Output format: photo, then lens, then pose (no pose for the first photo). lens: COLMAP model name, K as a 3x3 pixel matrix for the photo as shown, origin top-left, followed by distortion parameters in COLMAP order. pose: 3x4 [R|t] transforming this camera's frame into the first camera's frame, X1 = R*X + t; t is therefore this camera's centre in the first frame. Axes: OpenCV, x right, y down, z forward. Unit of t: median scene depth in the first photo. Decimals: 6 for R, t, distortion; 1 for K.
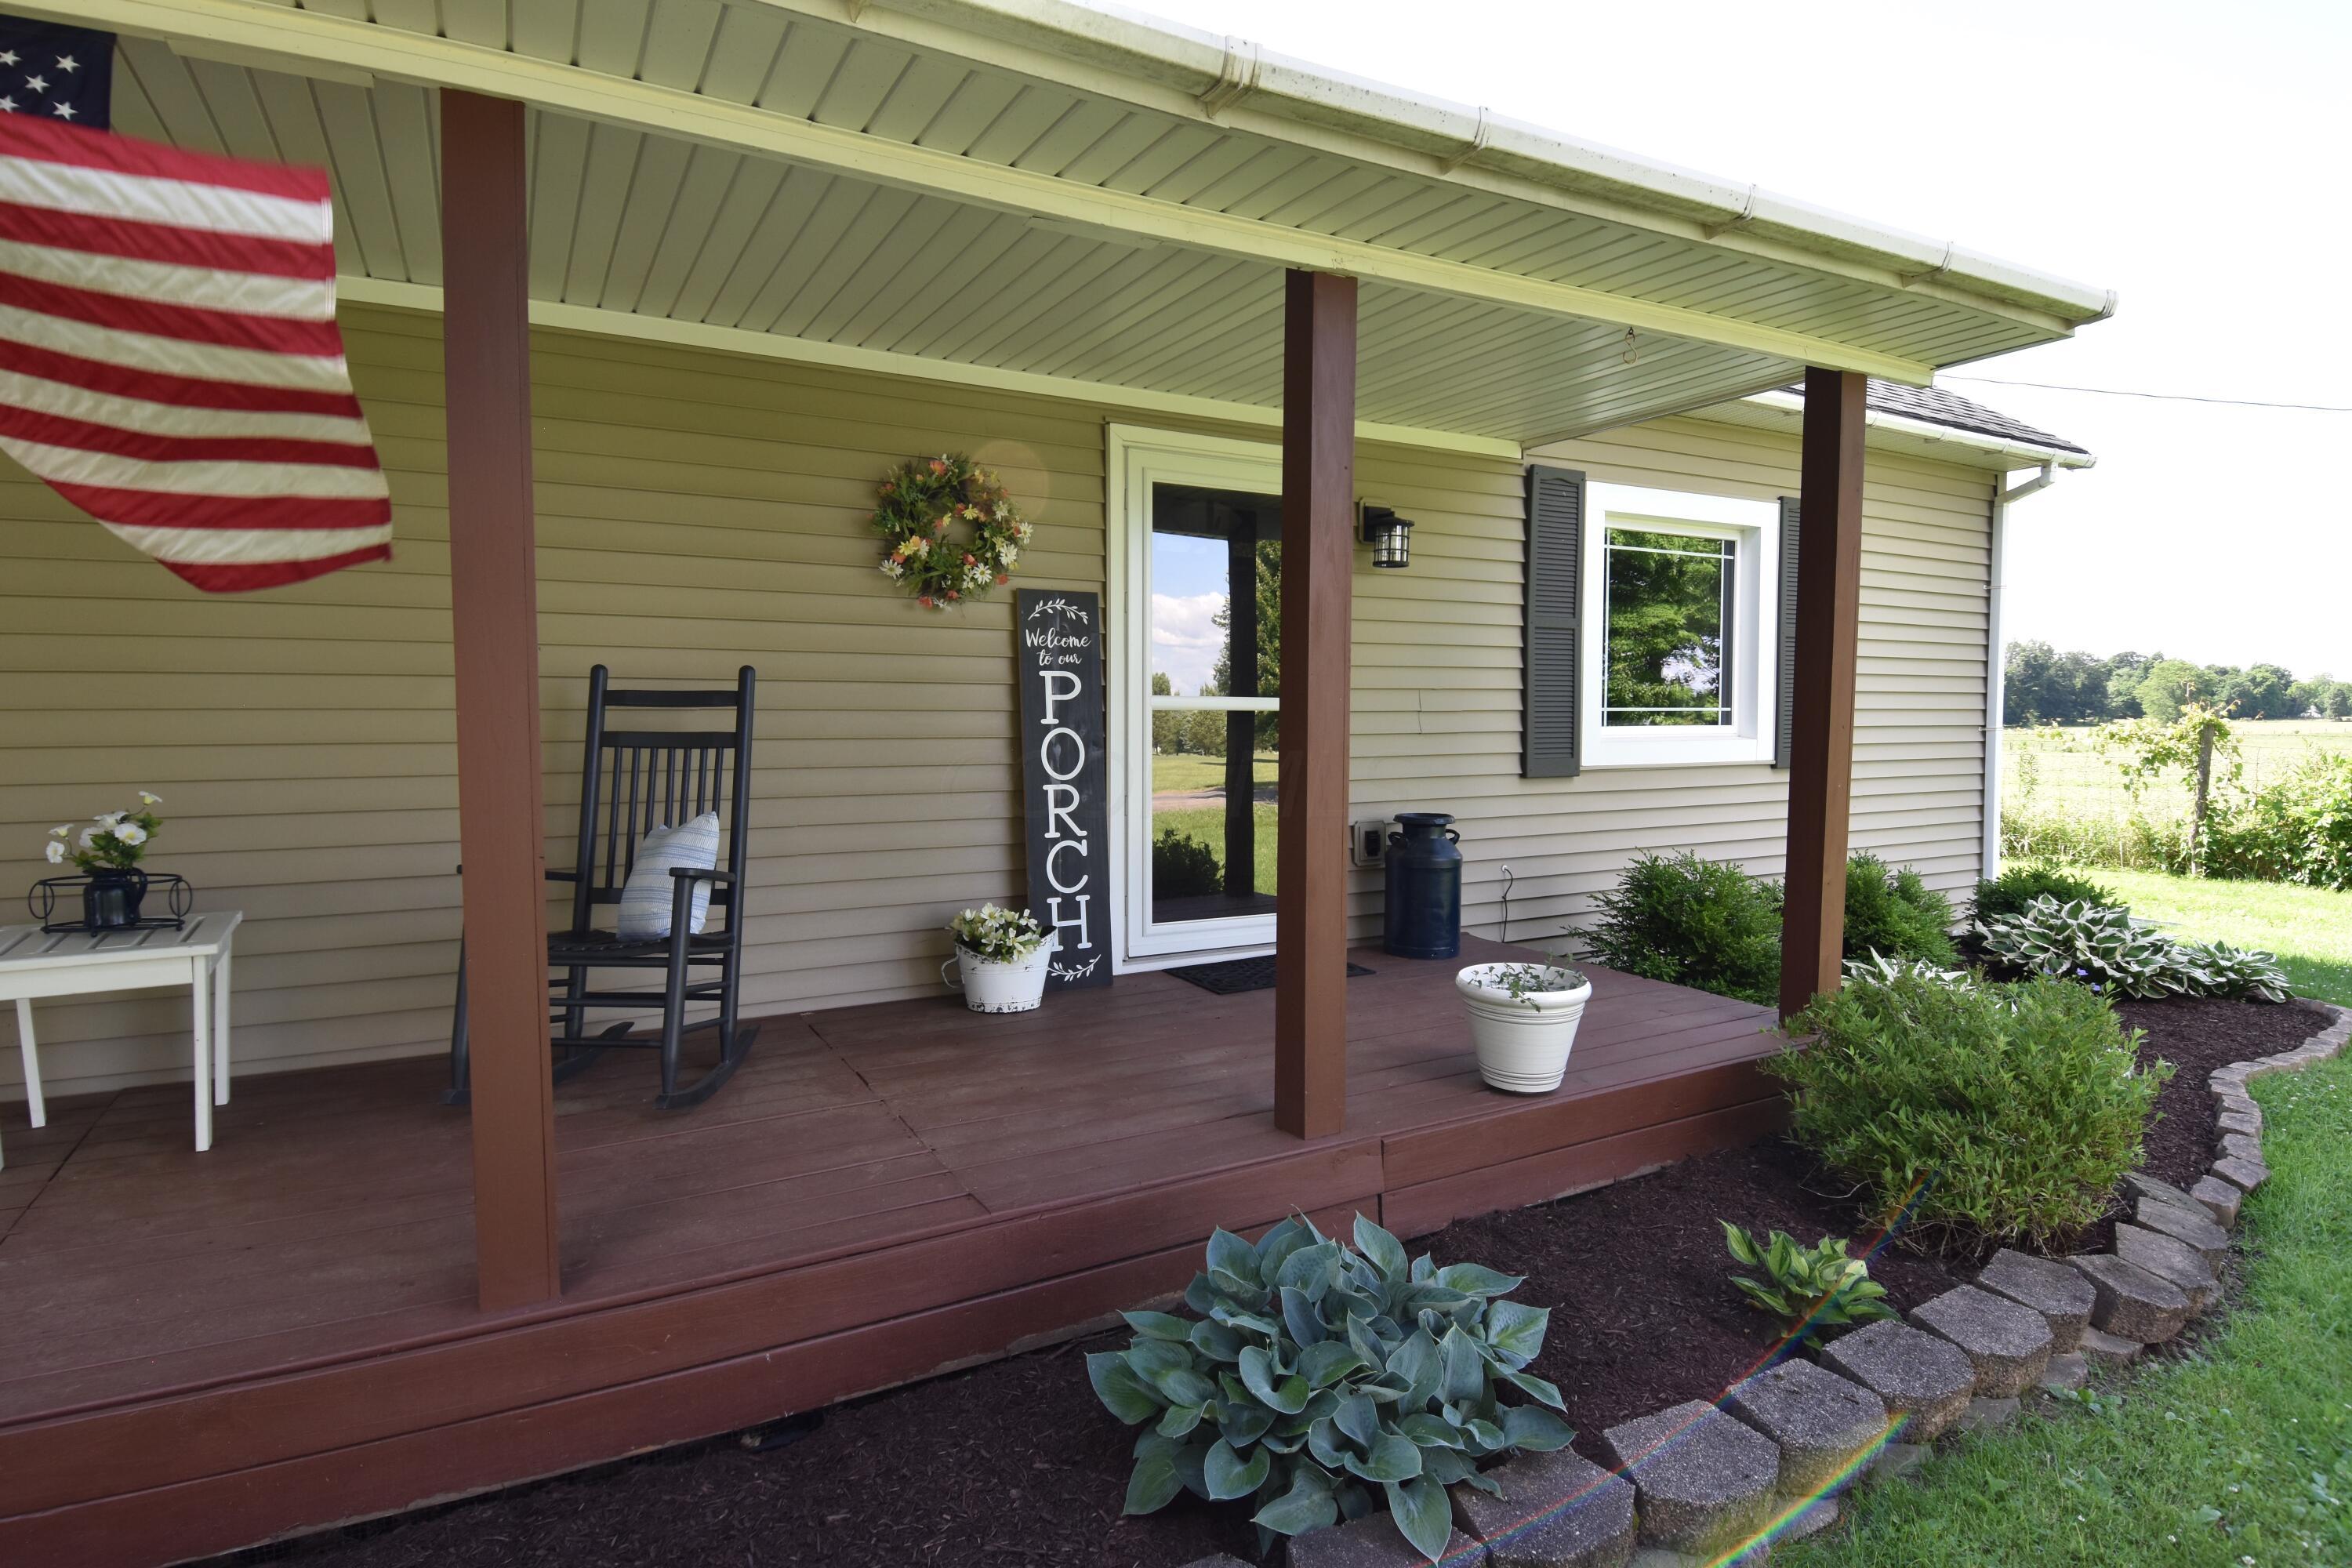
lens RADIAL K [[1223.2, 0, 1170.8], [0, 1223.2, 786.1], [0, 0, 1]] dist [0.052737, -0.056115]
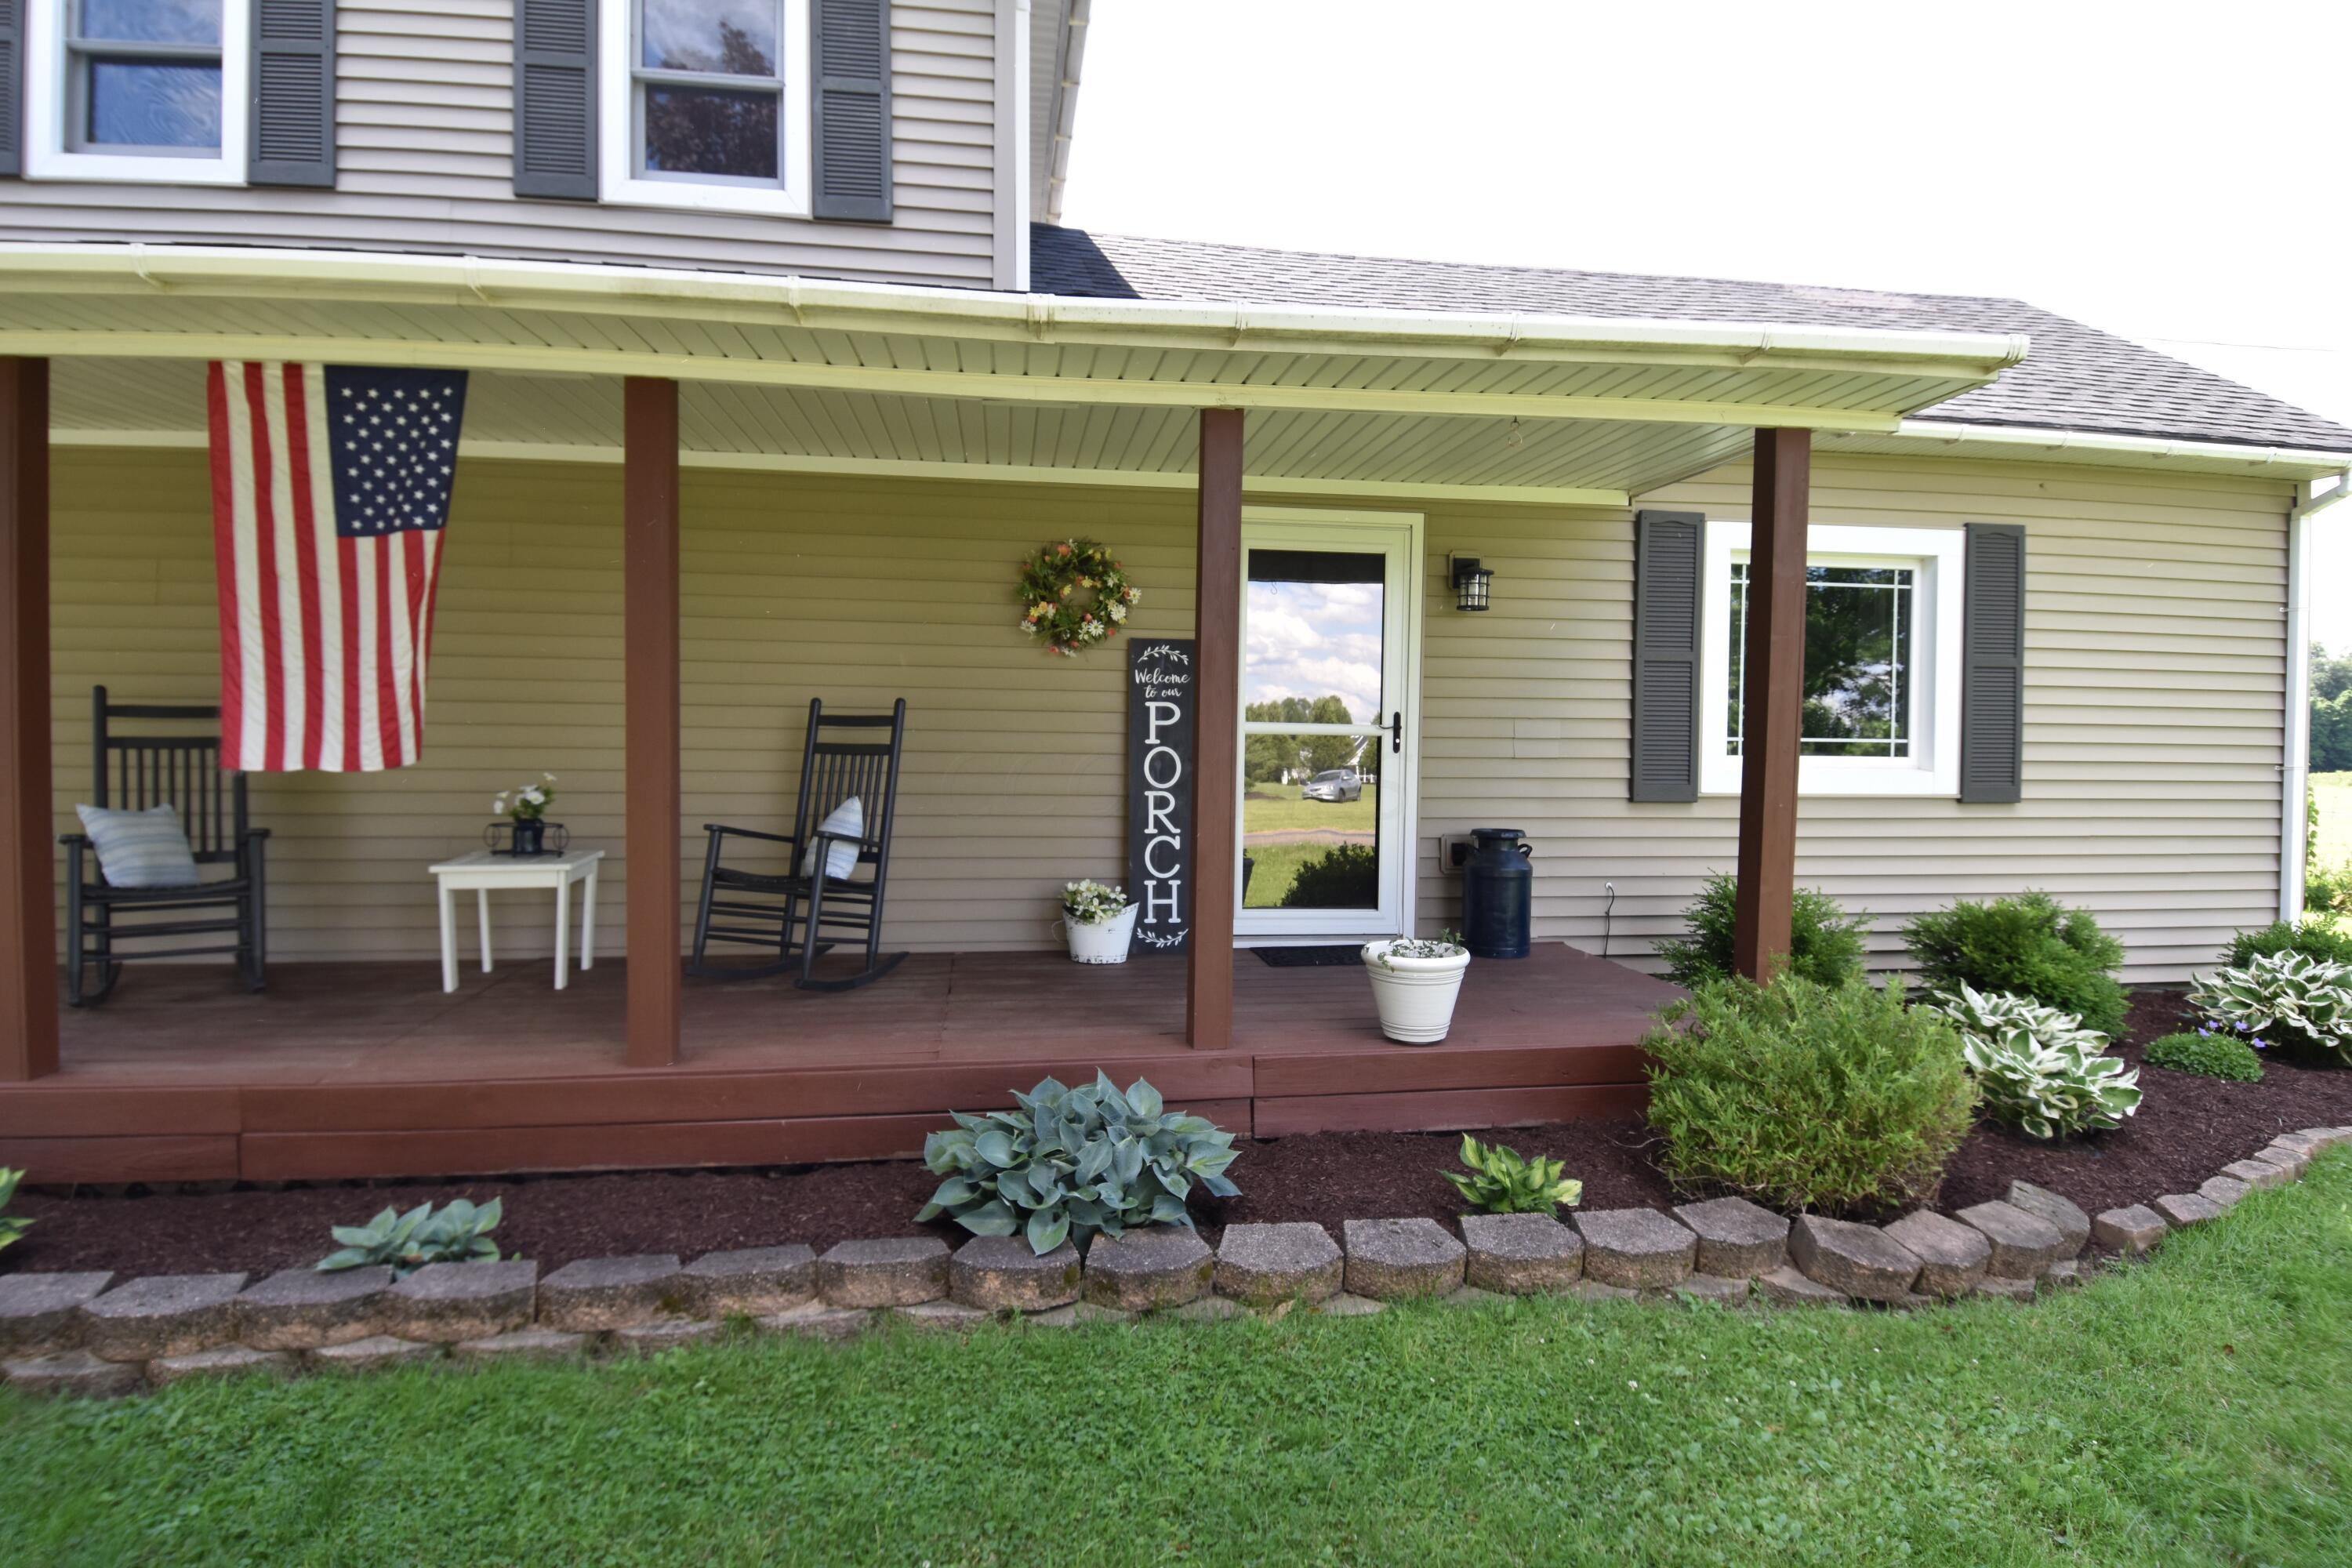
lens RADIAL K [[1223.2, 0, 1170.8], [0, 1223.2, 786.1], [0, 0, 1]] dist [0.052737, -0.056115]
pose [[0.935287, 0.022686, -0.353163, 0.369865], [-0.032498, 0.999232, -0.021879, 0.020447], [0.352395, 0.031940, 0.935306, -0.180366]]
